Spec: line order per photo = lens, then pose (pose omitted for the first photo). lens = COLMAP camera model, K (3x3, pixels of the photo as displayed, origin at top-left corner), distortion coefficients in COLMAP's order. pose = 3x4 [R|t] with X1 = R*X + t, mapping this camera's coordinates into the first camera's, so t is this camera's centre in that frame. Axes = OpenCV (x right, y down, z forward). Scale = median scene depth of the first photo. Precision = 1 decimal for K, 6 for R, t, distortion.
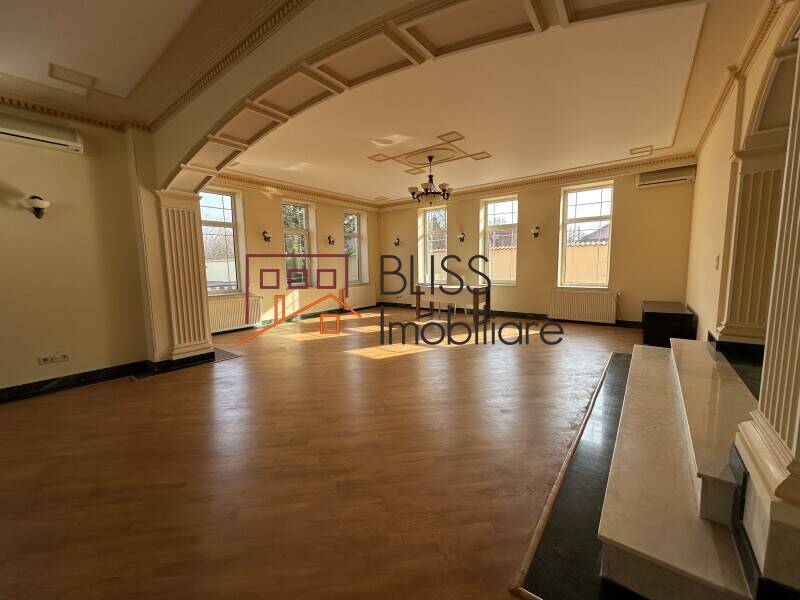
lens RADIAL K [[320.1, 0, 399.1], [0, 320.1, 300.0], [0, 0, 1]] dist [0.000605, -0.000758]
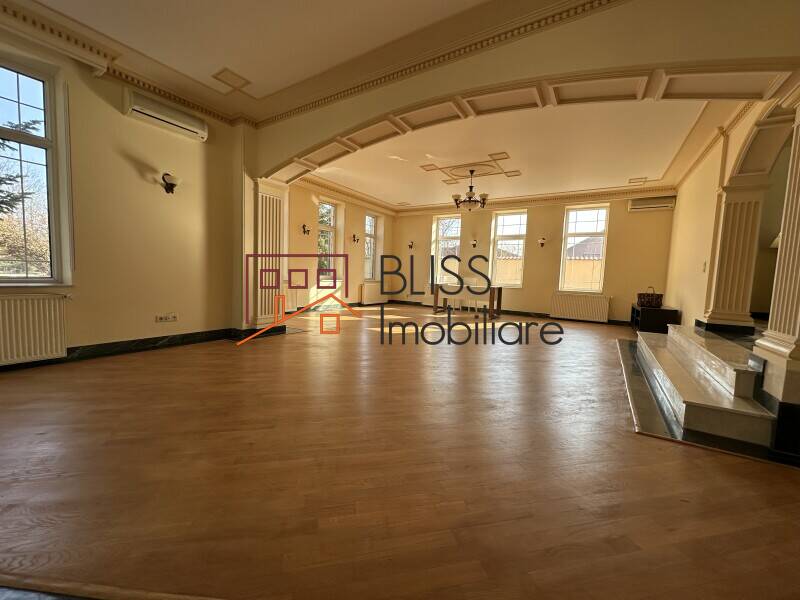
lens RADIAL K [[320.1, 0, 400.7], [0, 320.1, 299.6], [0, 0, 1]] dist [0.000605, -0.000758]
pose [[0.993874, 0.050021, 0.098554, -0.255481], [-0.046871, 0.998321, -0.034024, 0.079295], [-0.100091, 0.029196, 0.994550, -0.132165]]
